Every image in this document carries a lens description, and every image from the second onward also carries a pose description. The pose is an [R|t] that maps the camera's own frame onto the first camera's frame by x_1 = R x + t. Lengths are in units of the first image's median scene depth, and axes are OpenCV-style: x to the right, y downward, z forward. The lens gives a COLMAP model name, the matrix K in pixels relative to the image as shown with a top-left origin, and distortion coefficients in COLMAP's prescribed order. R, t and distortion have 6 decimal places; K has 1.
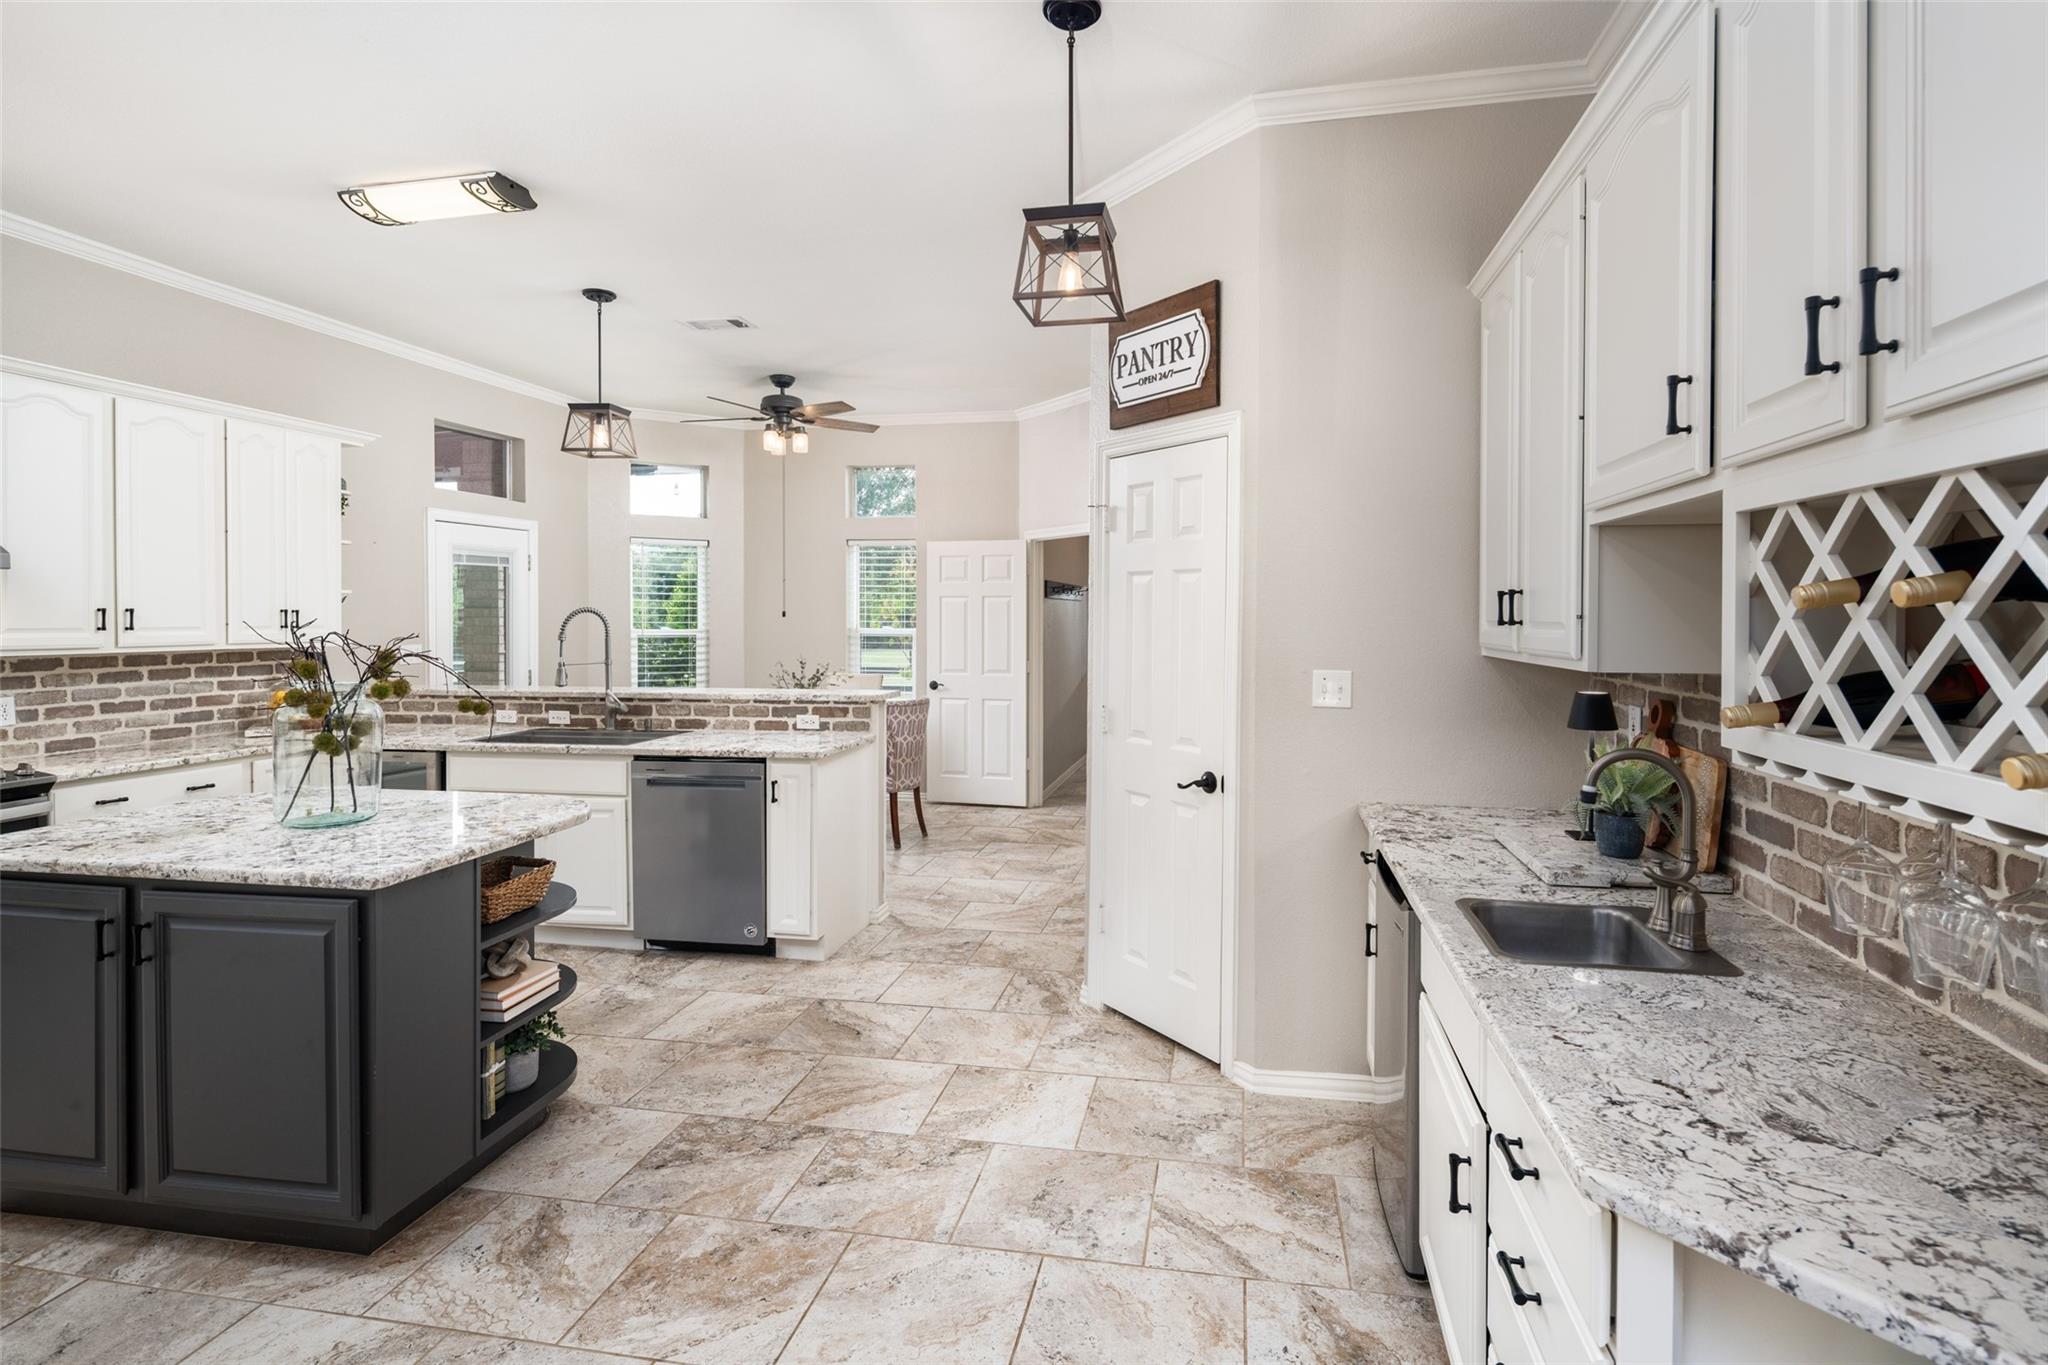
lens RADIAL K [[1005.9, 0, 1067.5], [0, 1005.9, 624.1], [0, 0, 1]] dist [-0.001600, -0.001435]
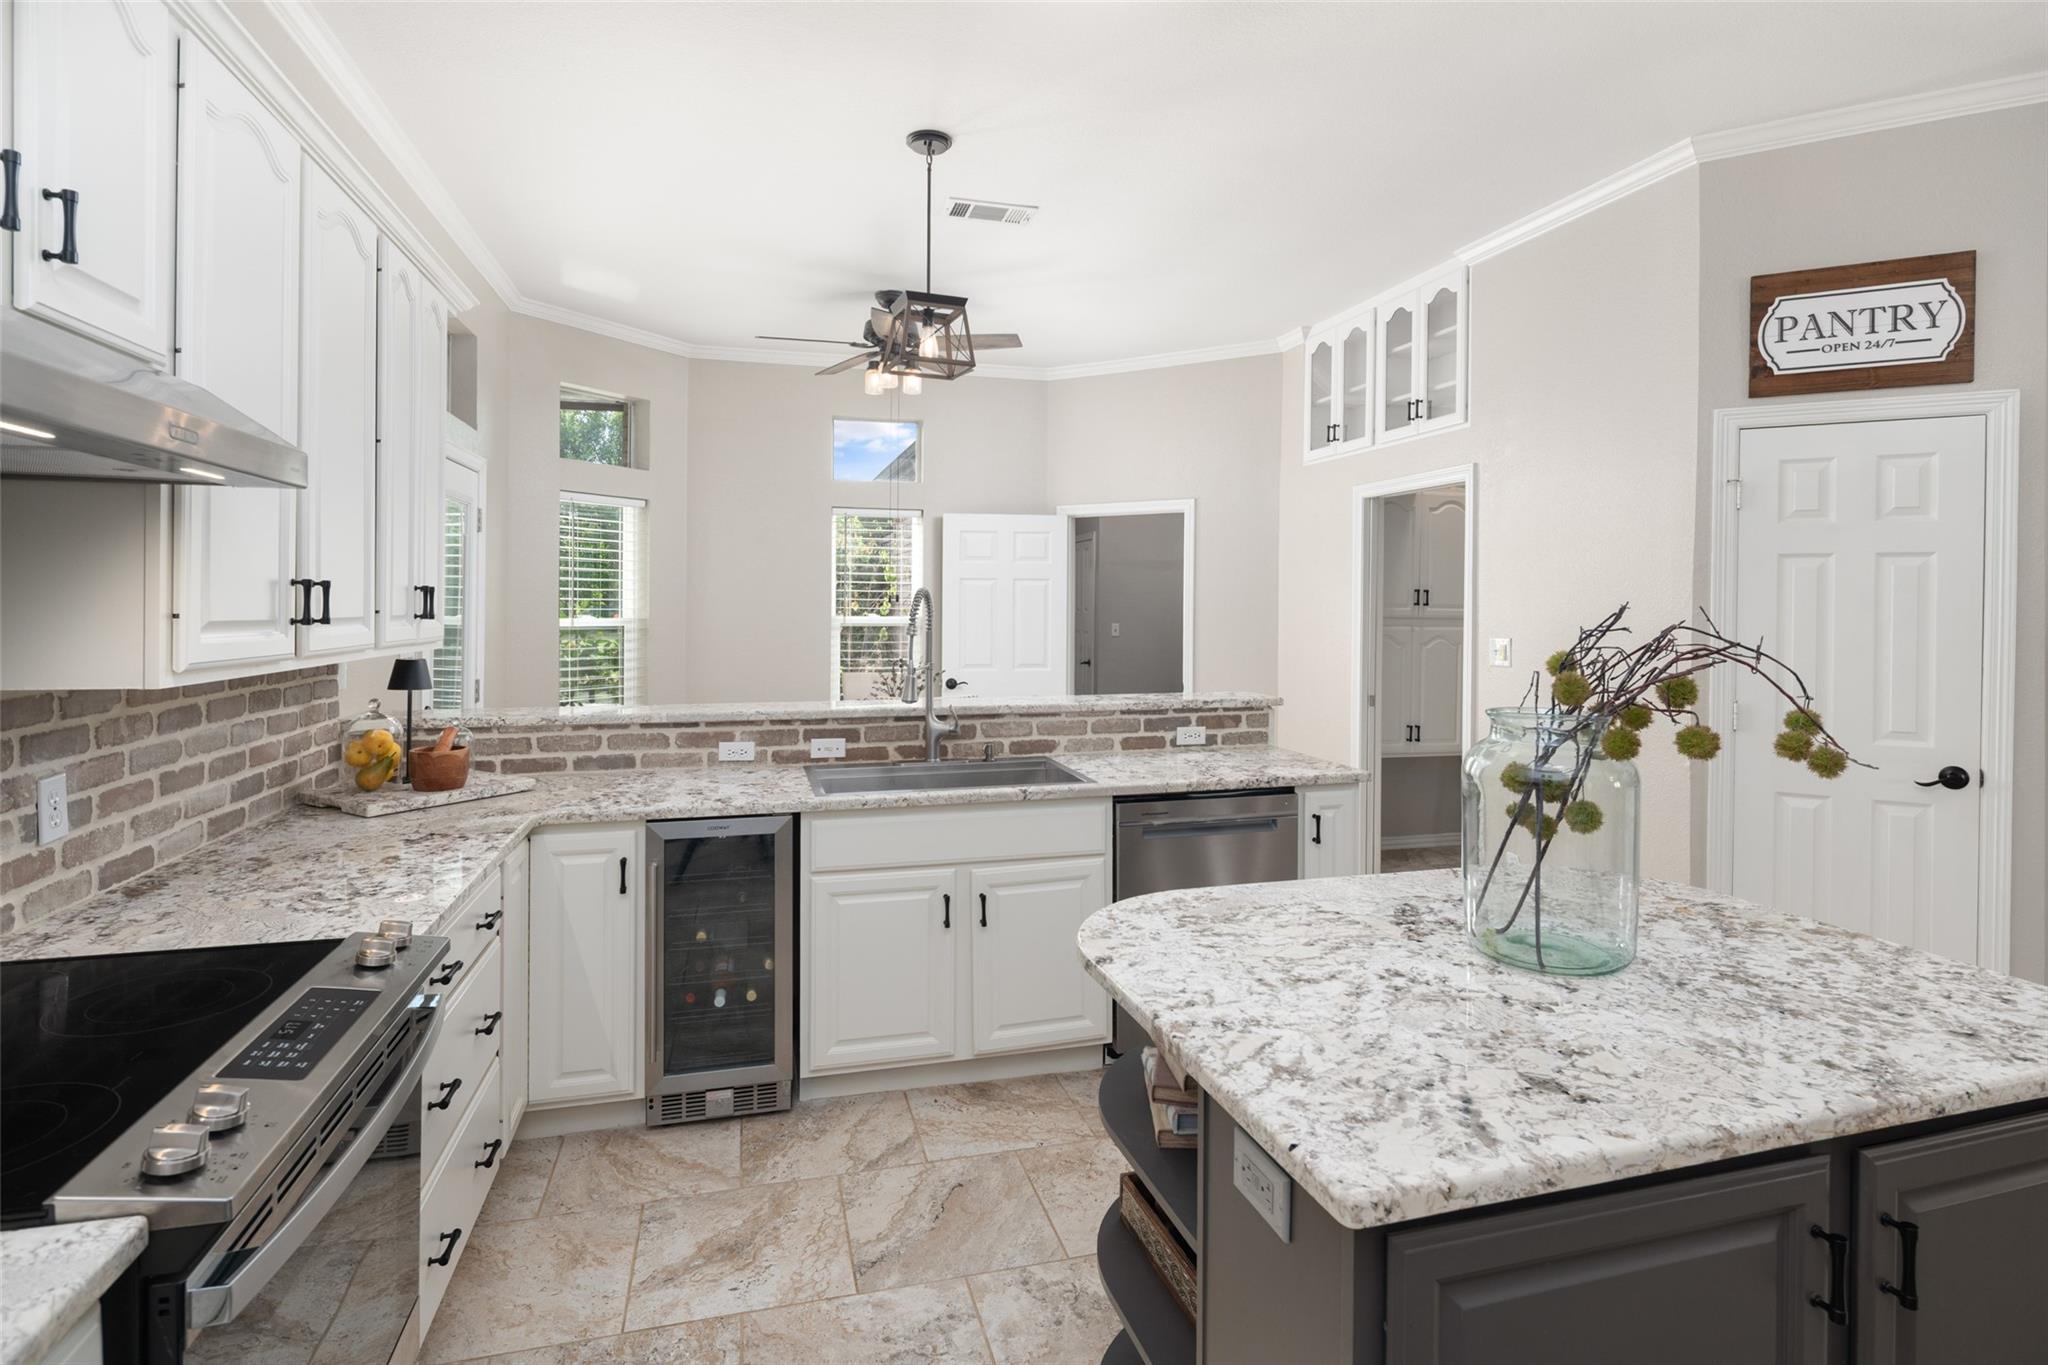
lens RADIAL K [[1006.0, 0, 1000.5], [0, 1006.0, 604.7], [0, 0, 1]] dist [-0.003301, -0.001423]
pose [[0.908568, 0.001561, 0.417735, -0.725657], [0.001096, 0.999981, -0.006120, -0.000441], [-0.417736, 0.006018, 0.908548, 0.349028]]
